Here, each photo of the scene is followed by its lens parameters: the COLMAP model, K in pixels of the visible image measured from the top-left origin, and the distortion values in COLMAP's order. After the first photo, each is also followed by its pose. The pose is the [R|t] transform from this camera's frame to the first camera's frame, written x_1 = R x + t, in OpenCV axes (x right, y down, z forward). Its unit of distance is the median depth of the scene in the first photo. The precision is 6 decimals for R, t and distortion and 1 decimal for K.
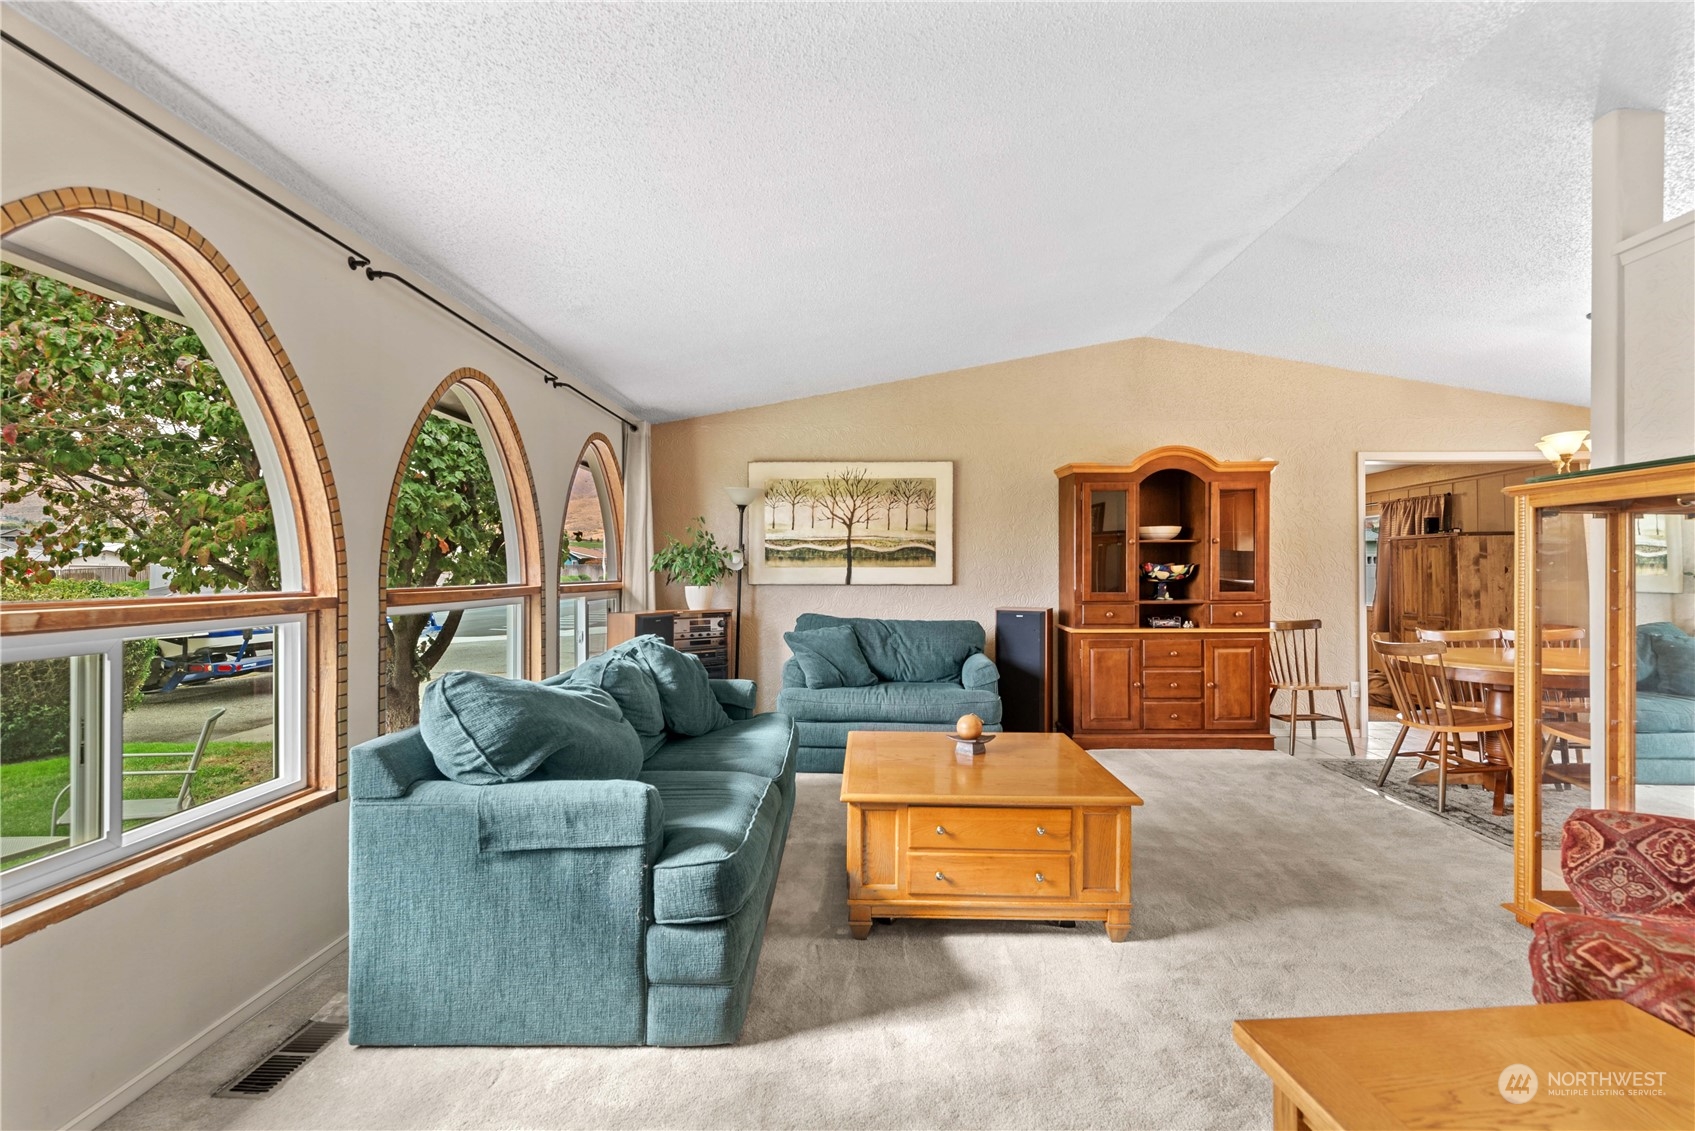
lens RADIAL K [[769.4, 0, 847.5], [0, 769.4, 565.5], [0, 0, 1]] dist [0.004638, 0.000365]
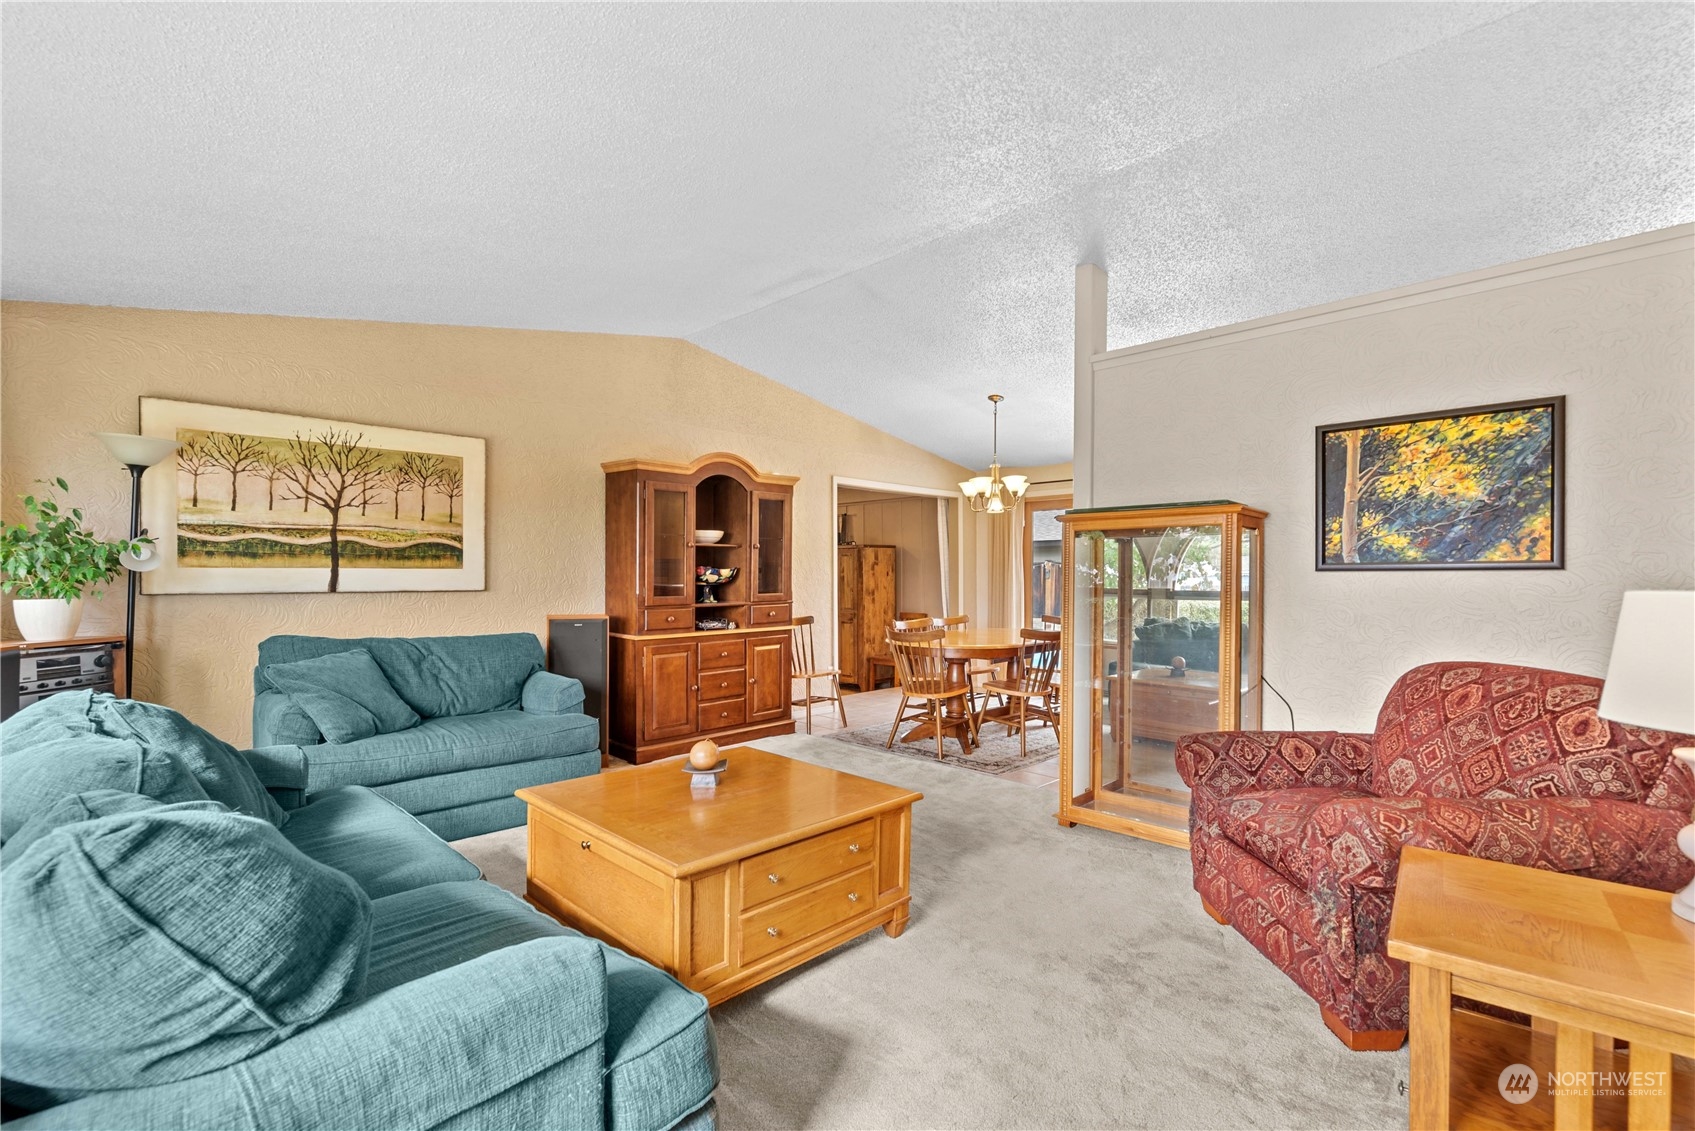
lens RADIAL K [[769.0, 0, 847.6], [0, 769.0, 583.8], [0, 0, 1]] dist [0.002088, -0.000040]
pose [[0.678976, -0.006834, 0.734129, -0.217220], [-0.008571, 0.999815, 0.017235, 0.000534], [-0.734111, -0.017994, 0.678791, 0.176897]]
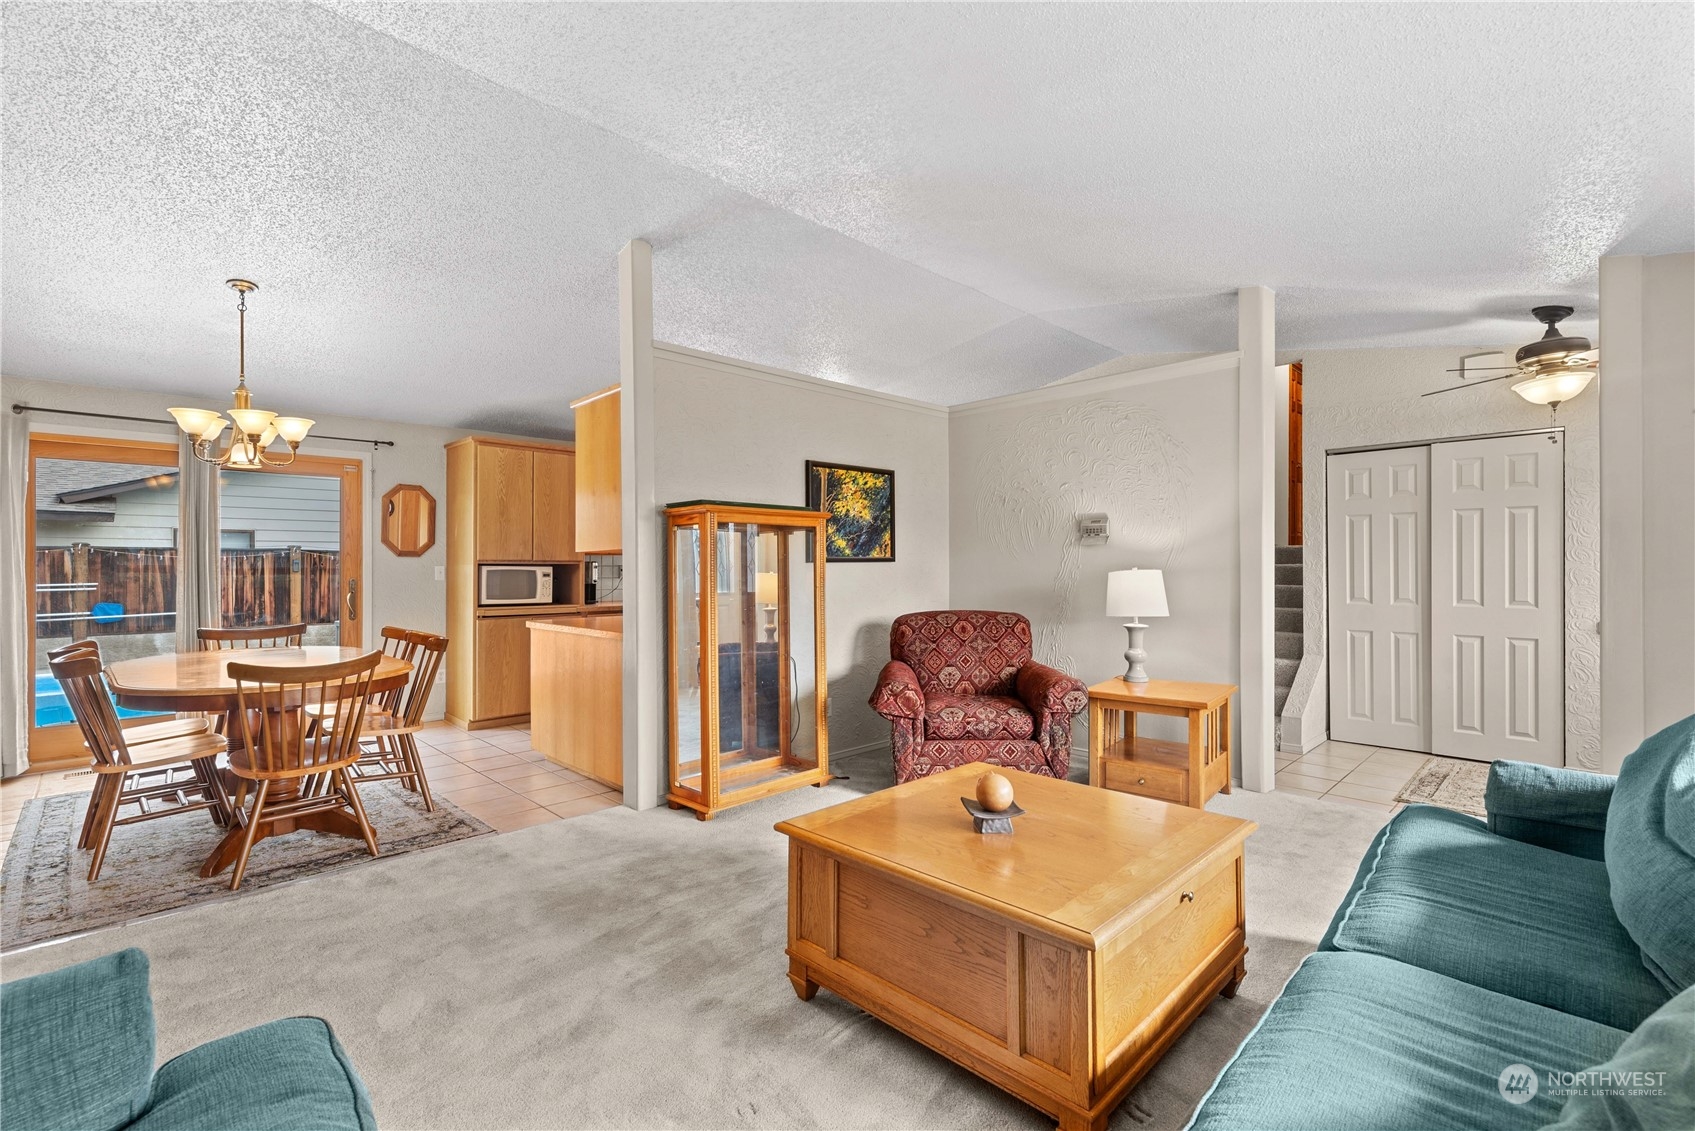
lens RADIAL K [[769.4, 0, 847.5], [0, 769.4, 565.5], [0, 0, 1]] dist [0.004638, 0.000365]
pose [[-0.737352, 0.002663, 0.675503, -0.128951], [-0.002430, 0.999975, -0.006594, 0.007134], [-0.675504, -0.006504, -0.737327, 0.949629]]
